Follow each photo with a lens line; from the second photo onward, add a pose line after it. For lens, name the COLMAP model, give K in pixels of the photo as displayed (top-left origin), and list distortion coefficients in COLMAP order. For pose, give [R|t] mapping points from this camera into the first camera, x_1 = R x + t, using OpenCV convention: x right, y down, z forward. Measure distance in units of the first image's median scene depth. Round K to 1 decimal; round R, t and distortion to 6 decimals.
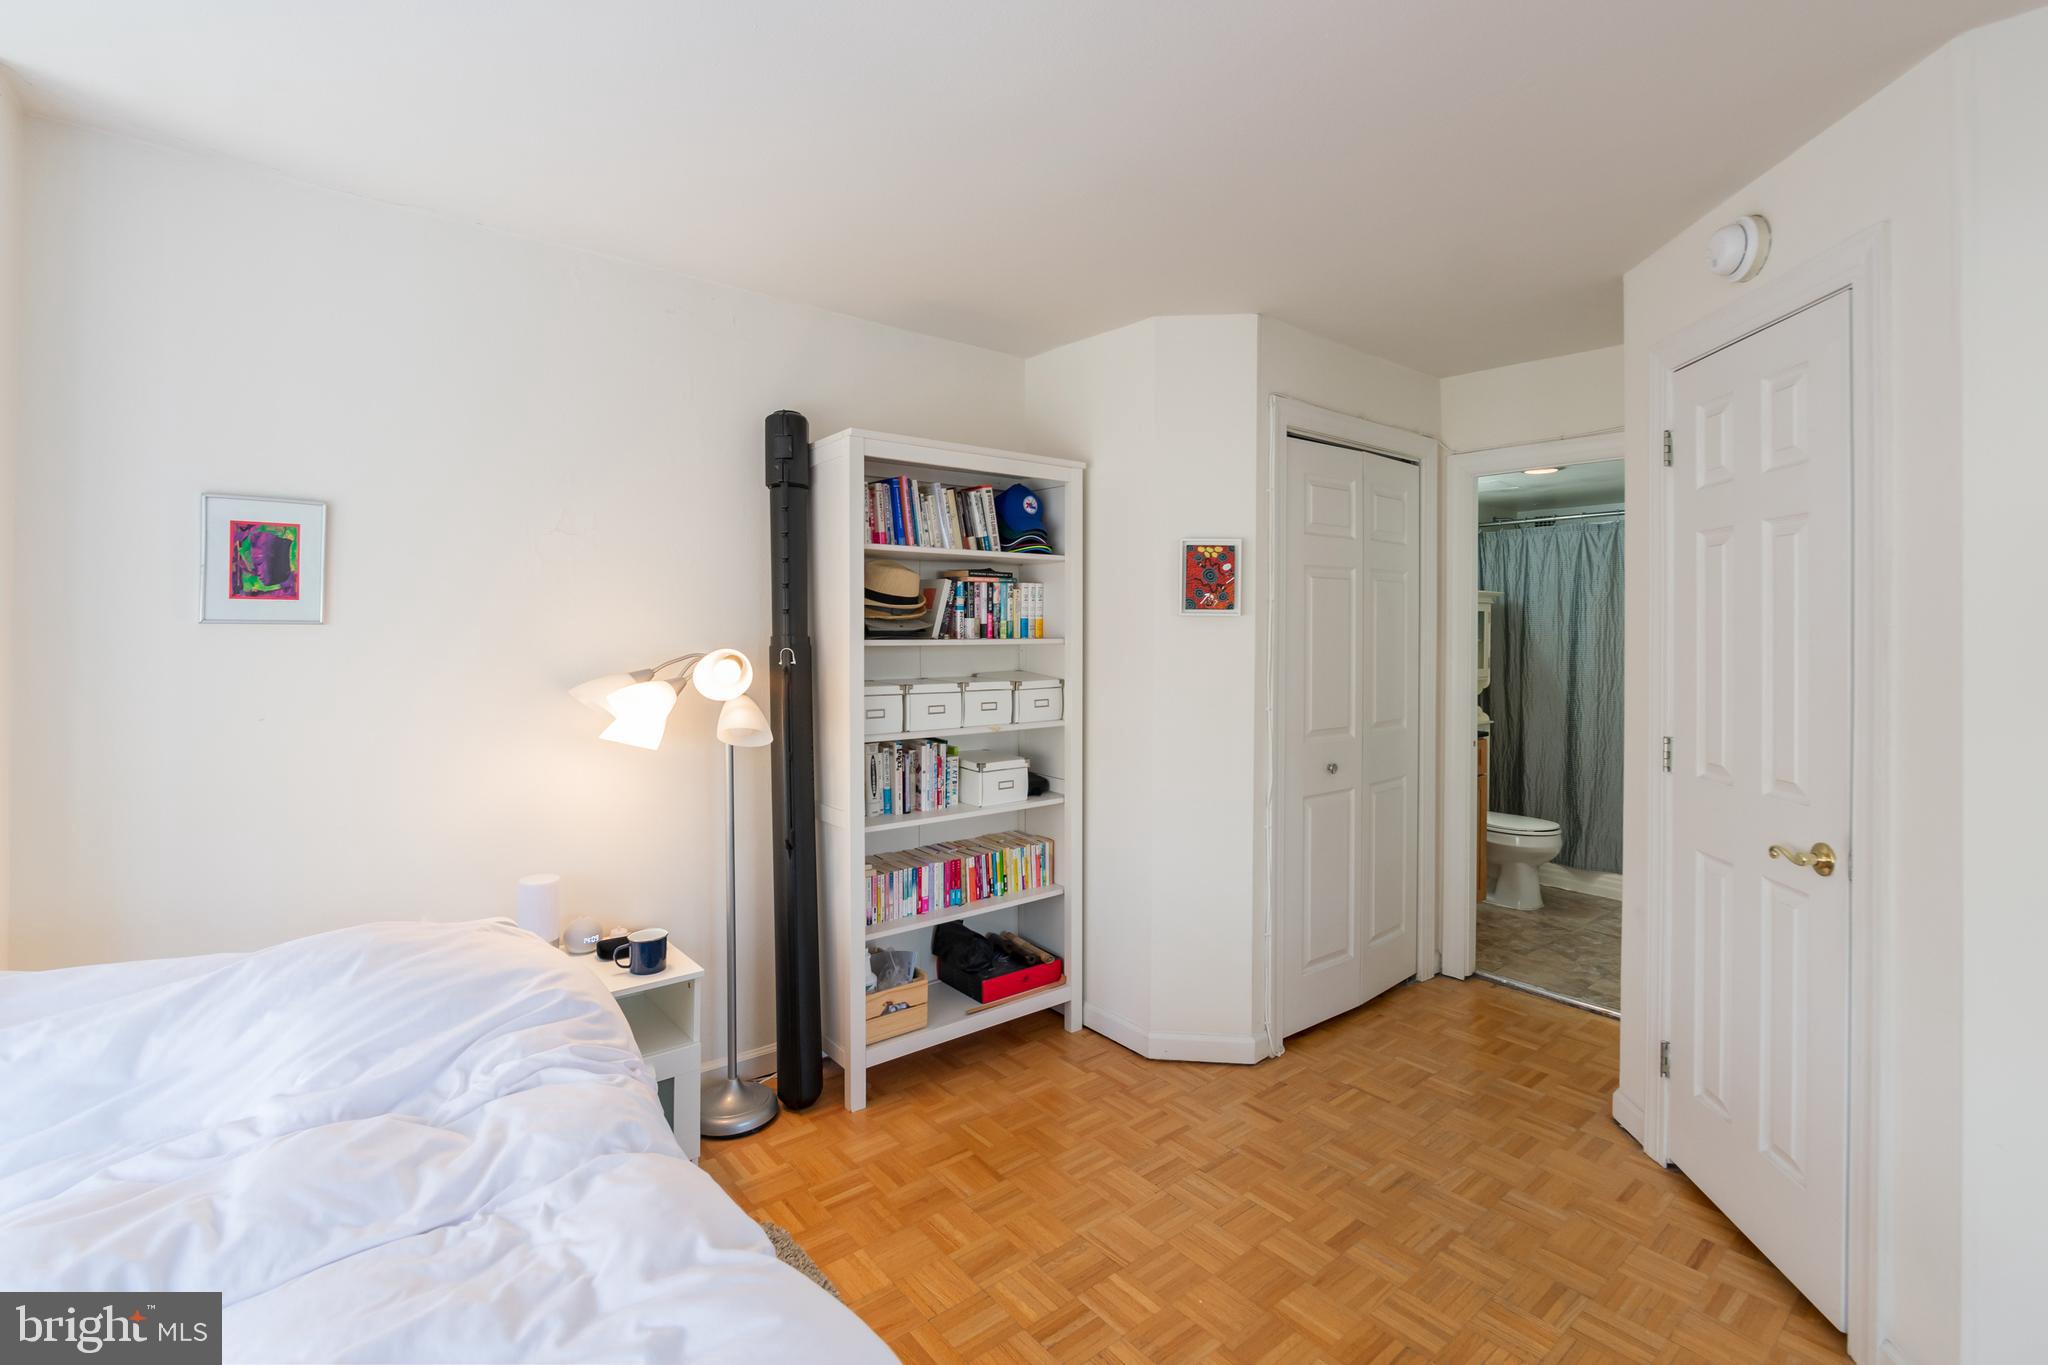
lens RADIAL K [[922.7, 0, 1019.0], [0, 922.7, 631.6], [0, 0, 1]] dist [-0.016636, -0.000016]
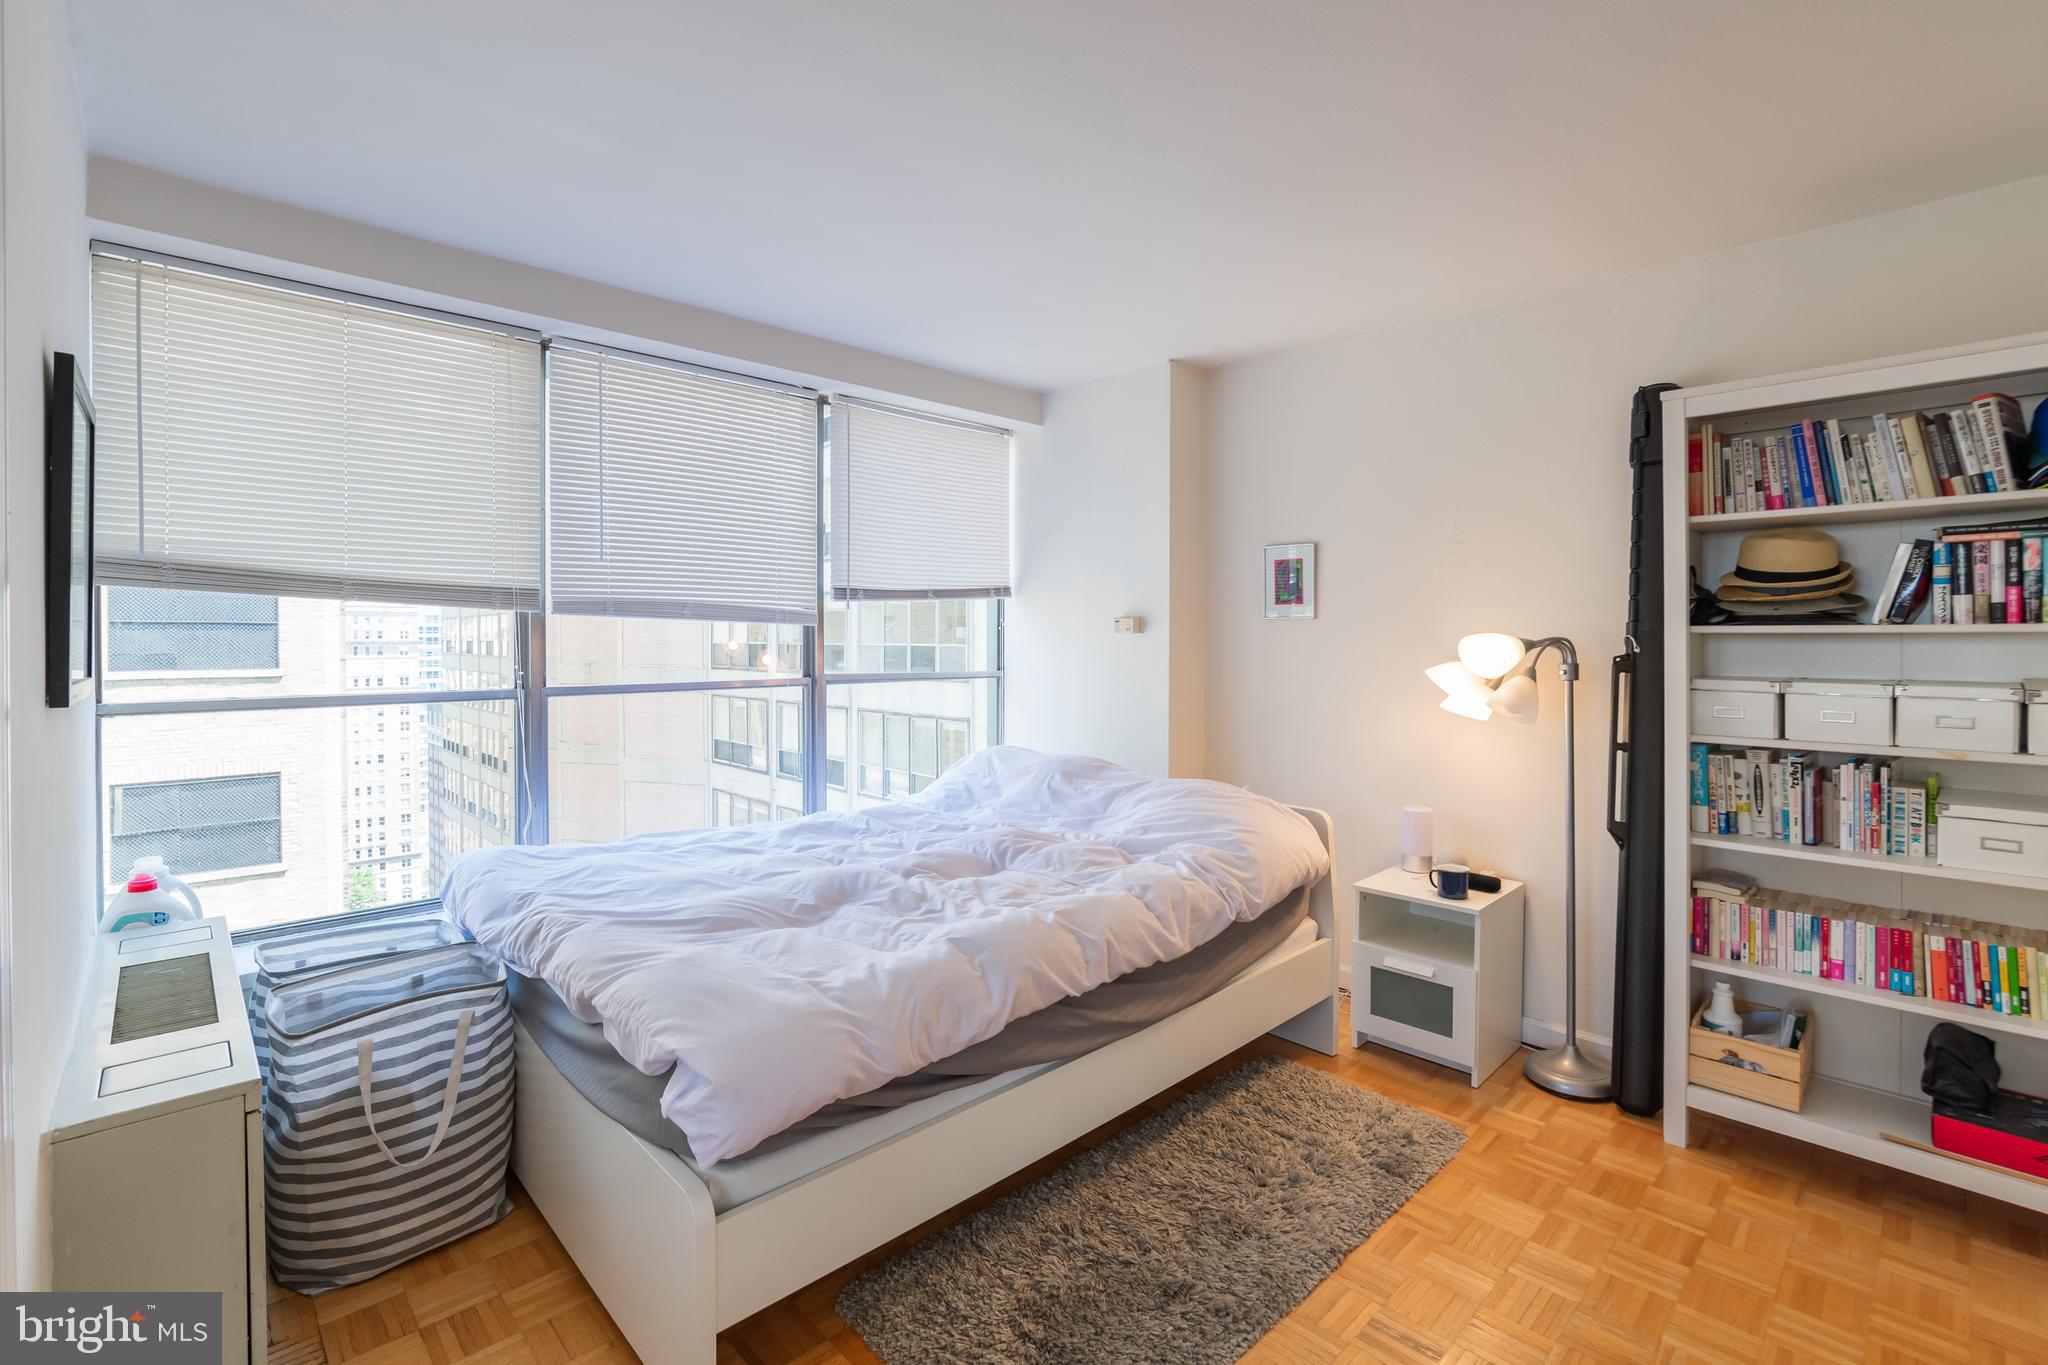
lens RADIAL K [[922.7, 0, 1019.0], [0, 922.7, 631.6], [0, 0, 1]] dist [-0.016636, -0.000016]
pose [[0.073458, 0.000081, -0.997298, 0.587580], [0.009534, 0.999954, 0.000783, 0.005927], [0.997253, -0.009565, 0.073454, 0.256727]]
